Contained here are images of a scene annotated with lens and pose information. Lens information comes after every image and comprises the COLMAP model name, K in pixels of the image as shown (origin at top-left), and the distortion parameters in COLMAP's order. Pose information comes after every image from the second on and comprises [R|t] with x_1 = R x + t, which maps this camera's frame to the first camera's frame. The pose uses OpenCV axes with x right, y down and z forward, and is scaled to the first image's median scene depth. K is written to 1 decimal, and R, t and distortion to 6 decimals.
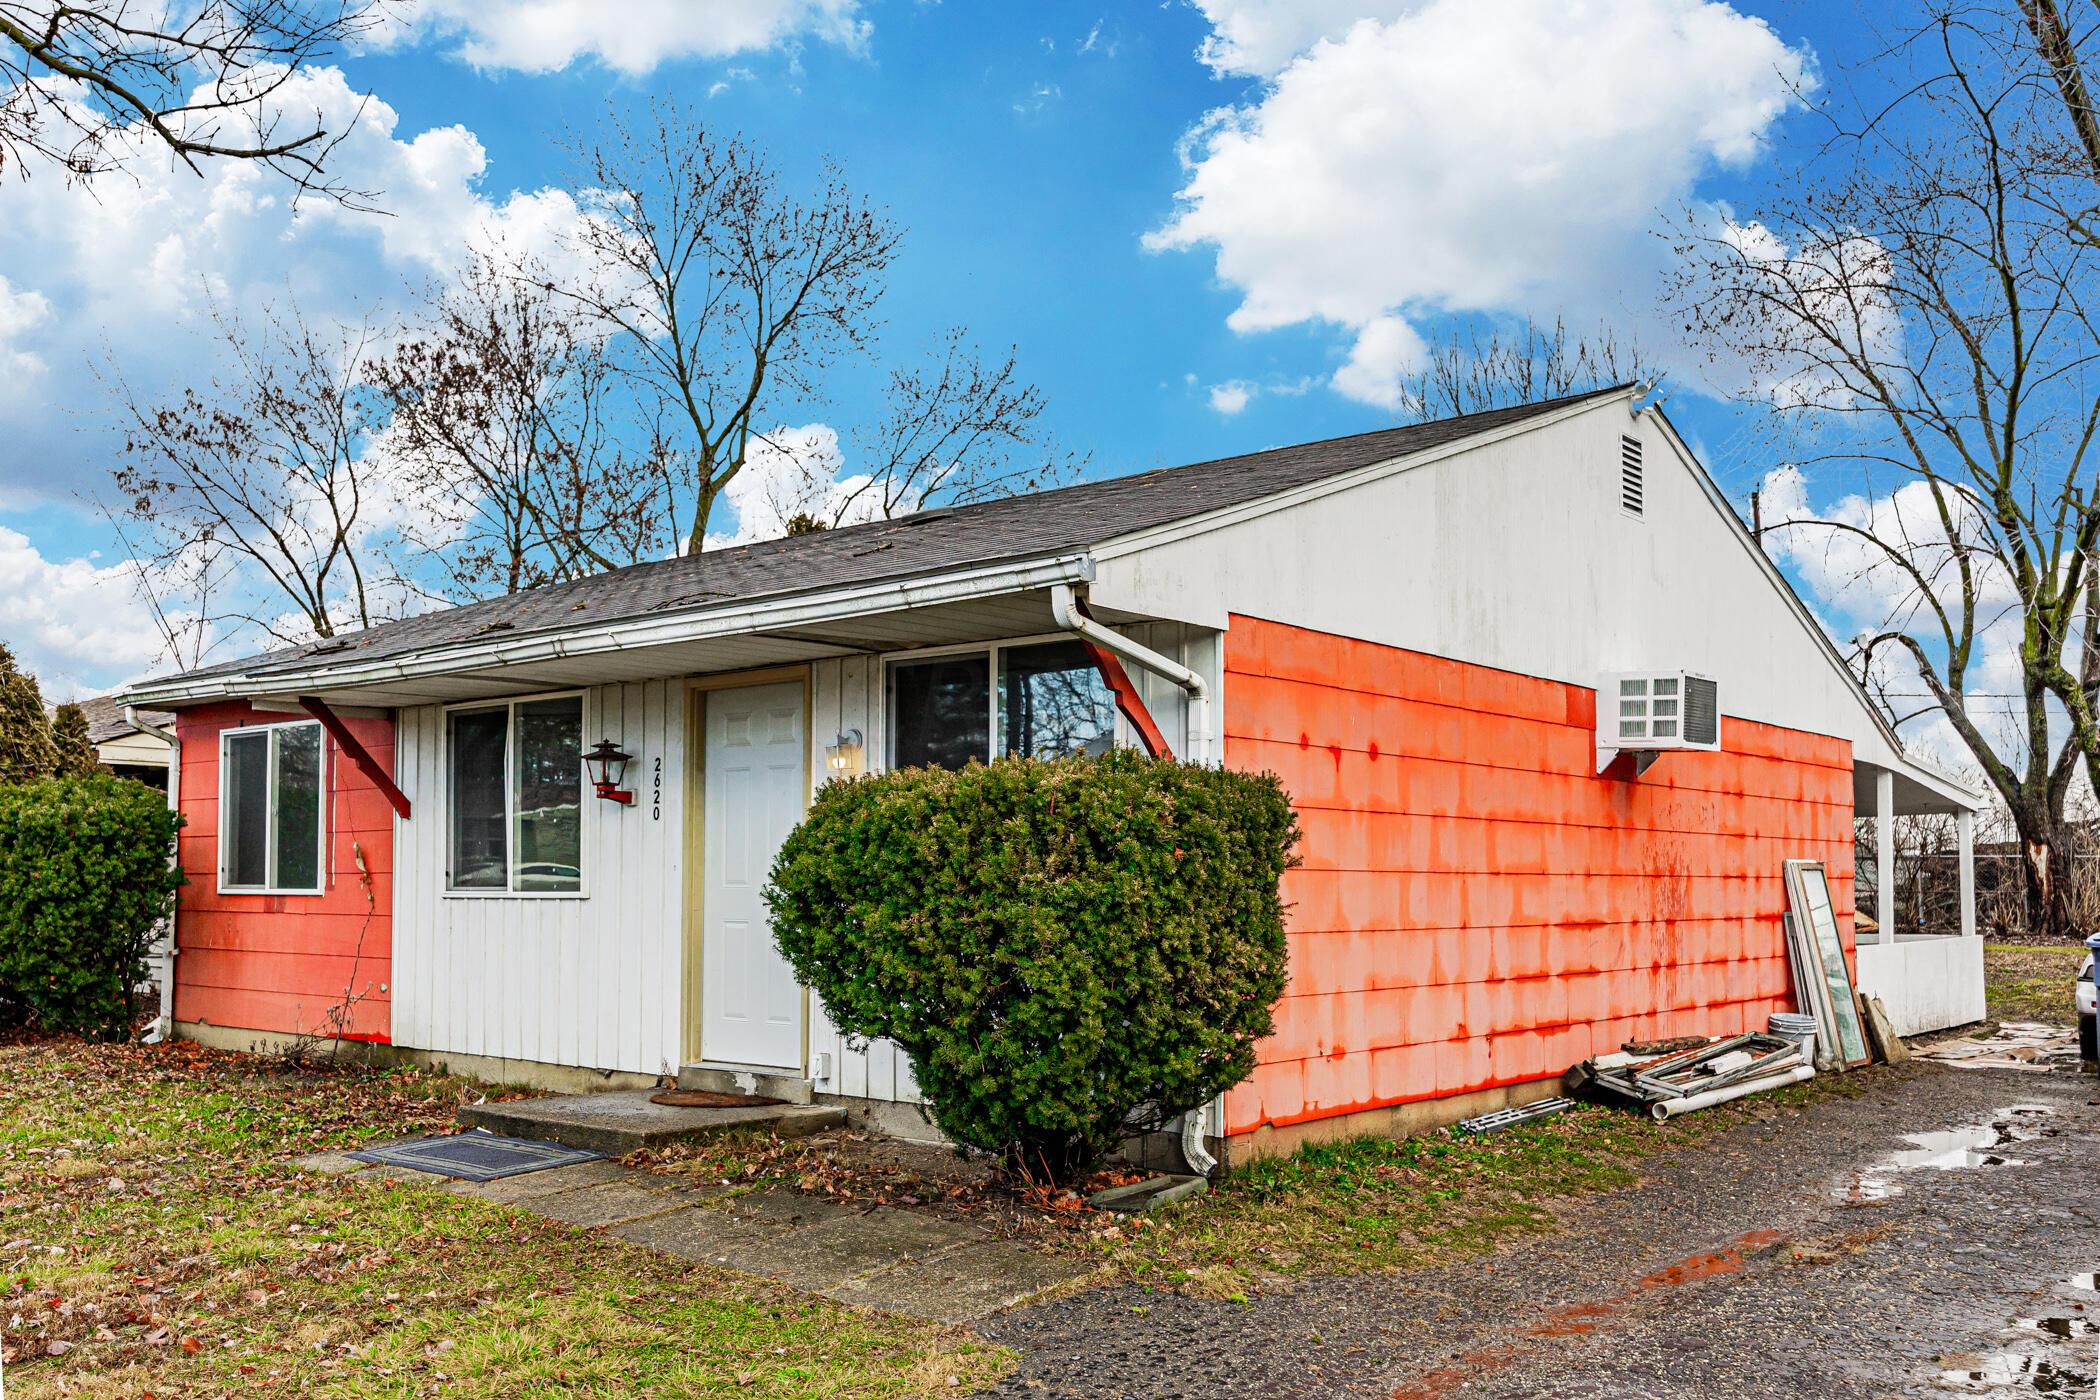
lens RADIAL K [[1799.9, 0, 1102.3], [0, 1799.9, 823.2], [0, 0, 1]] dist [-0.012122, 0.001793]
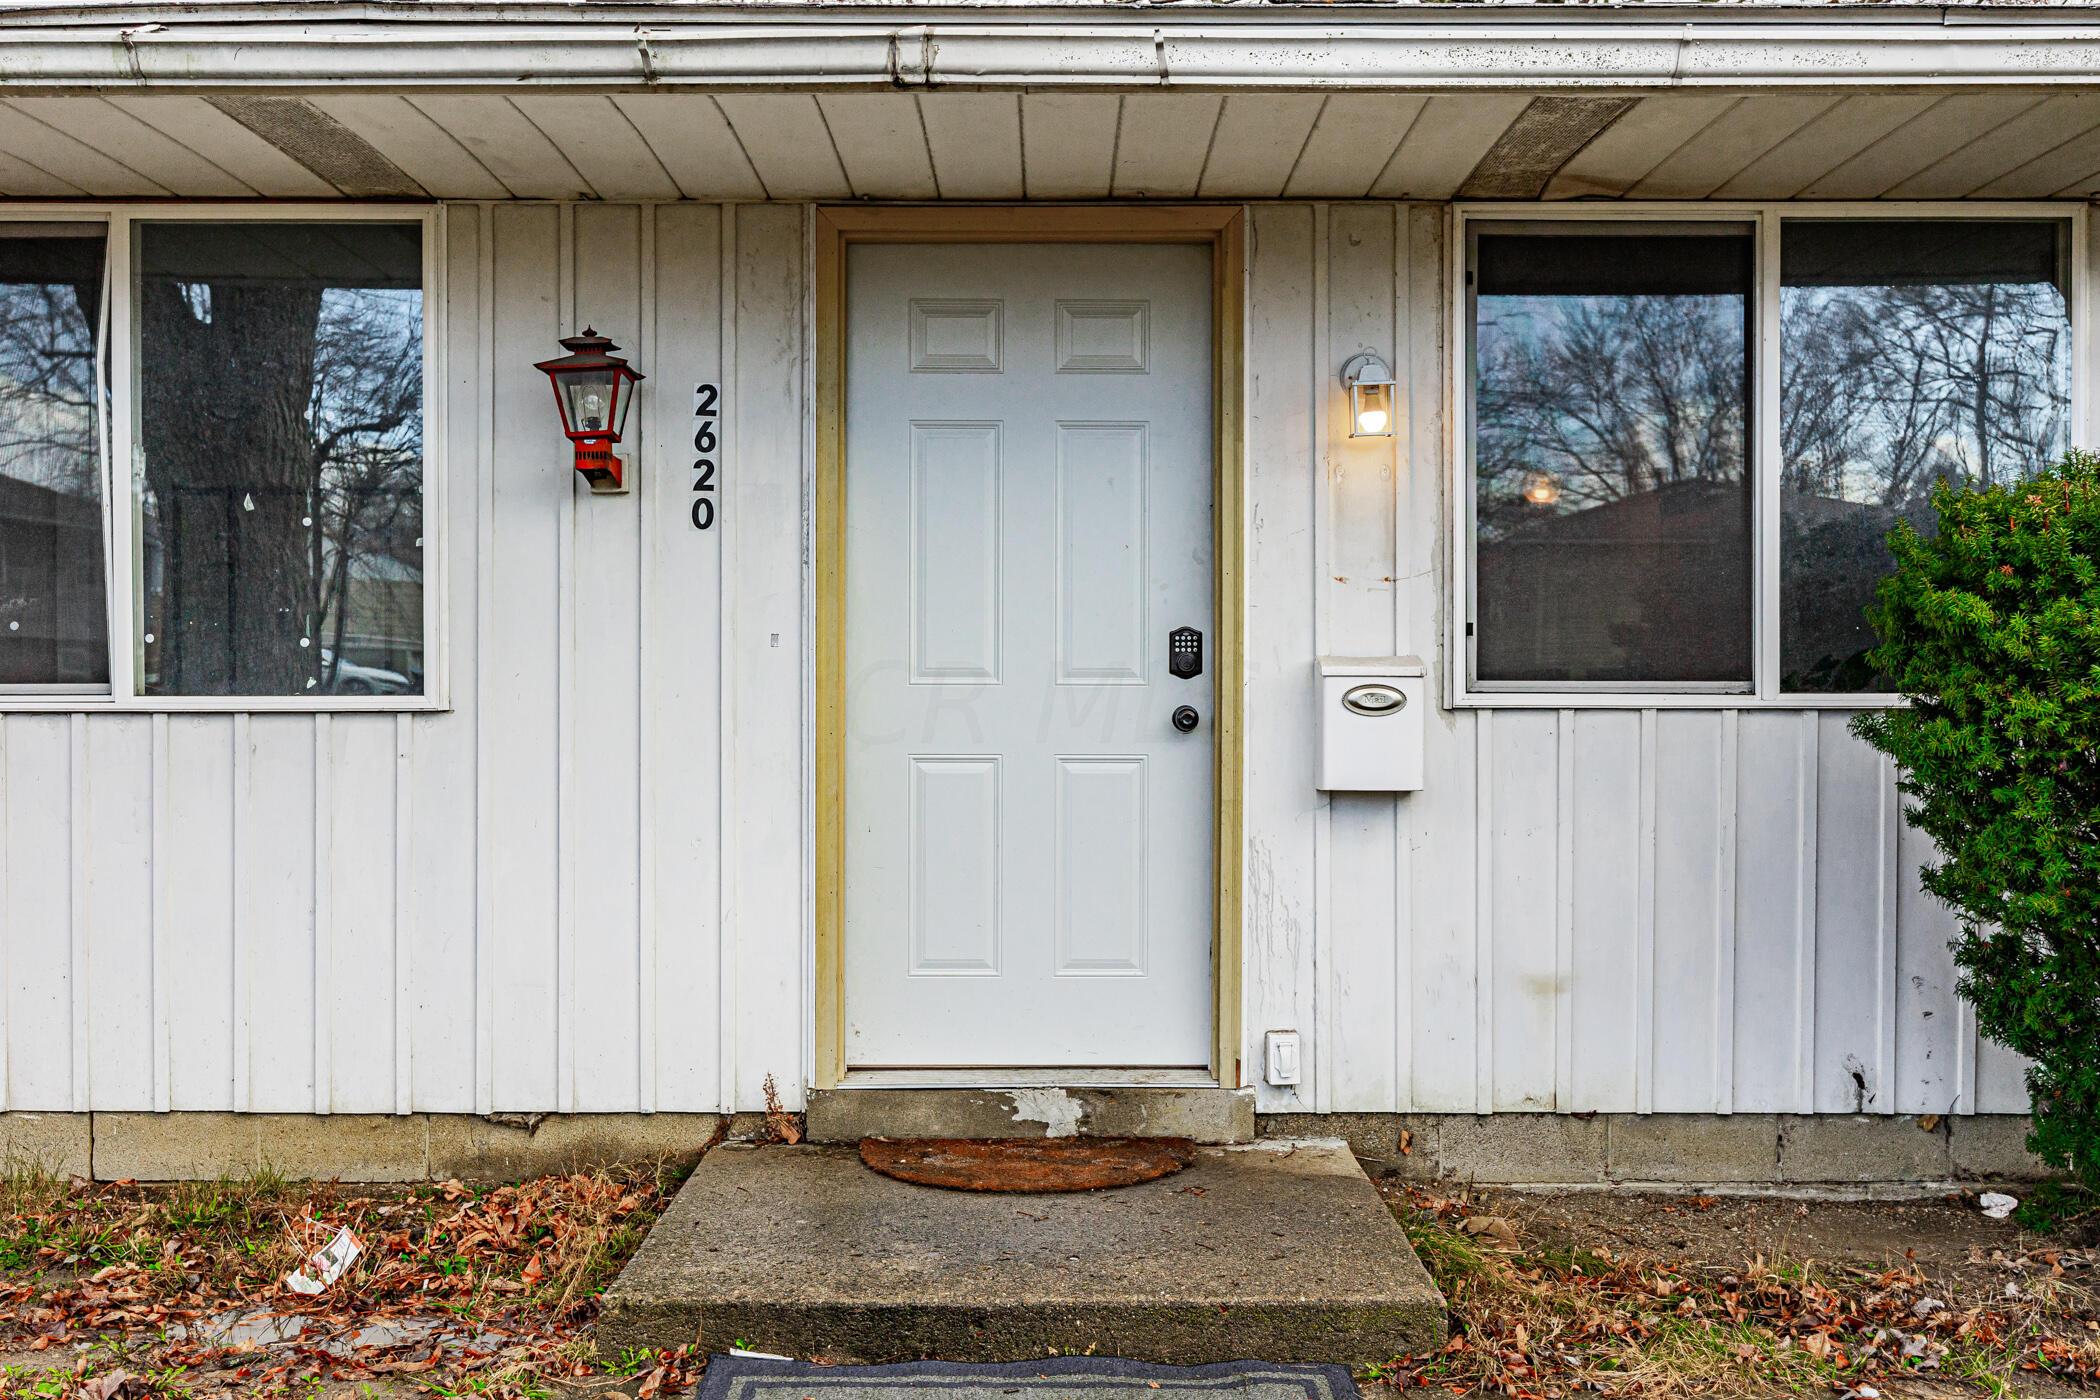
lens RADIAL K [[1968.0, 0, 1042.1], [0, 1968.0, 685.6], [0, 0, 1]] dist [-0.009950, 0.000000]
pose [[0.774659, -0.002813, 0.632373, -0.467316], [-0.020324, 0.999363, 0.029343, 0.019876], [-0.632053, -0.035583, 0.774108, 0.560344]]
